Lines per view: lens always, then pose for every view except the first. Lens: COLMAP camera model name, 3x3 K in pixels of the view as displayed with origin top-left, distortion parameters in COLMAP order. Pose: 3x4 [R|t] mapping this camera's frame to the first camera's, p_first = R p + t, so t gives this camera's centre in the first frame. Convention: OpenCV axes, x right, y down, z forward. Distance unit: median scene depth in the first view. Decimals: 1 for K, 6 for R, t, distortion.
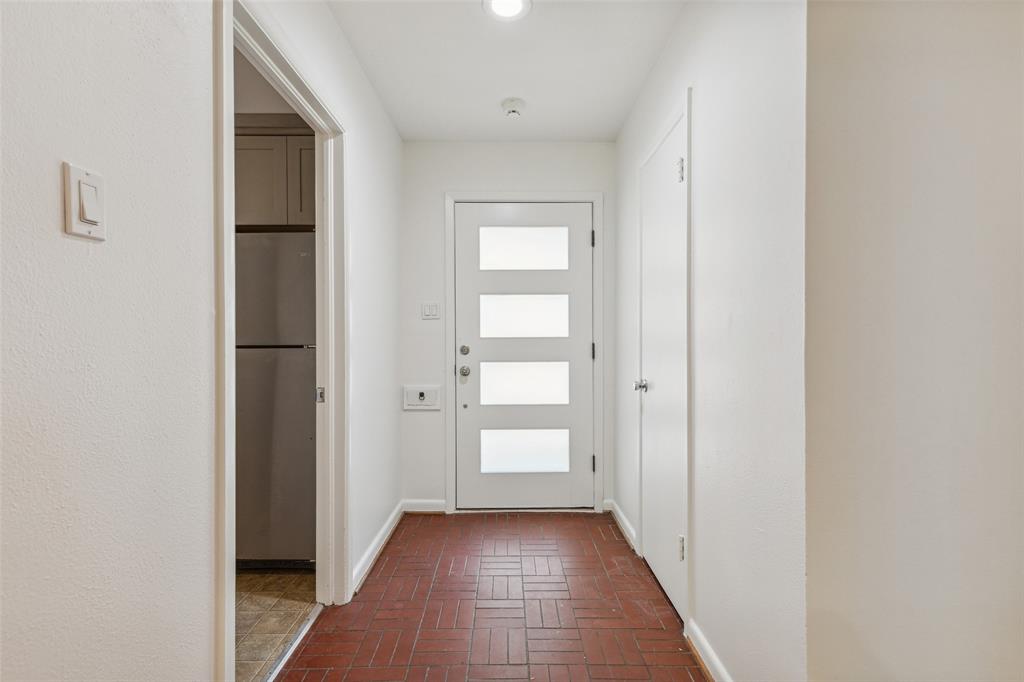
lens RADIAL K [[470.6, 0, 515.8], [0, 470.6, 338.8], [0, 0, 1]] dist [0.008347, -0.000764]
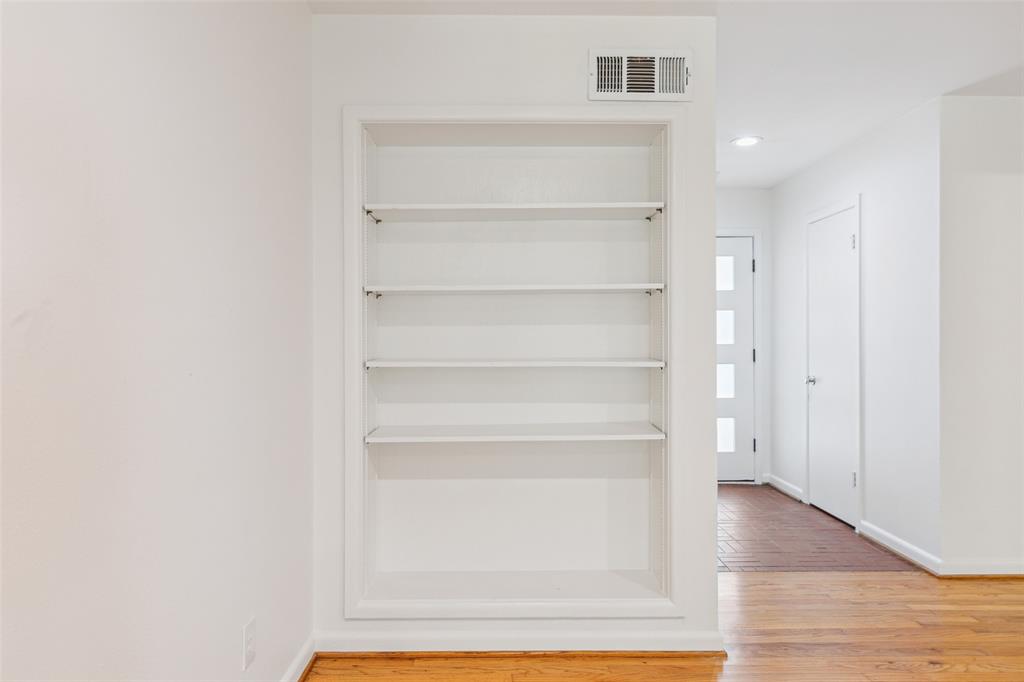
lens RADIAL K [[624.1, 0, 511.2], [0, 624.1, 336.2], [0, 0, 1]] dist [-0.004726, -0.000438]
pose [[0.999999, 0.001004, -0.001056, -0.491082], [-0.001010, 0.999982, -0.005870, -0.015217], [0.001050, 0.005871, 0.999982, -0.676139]]
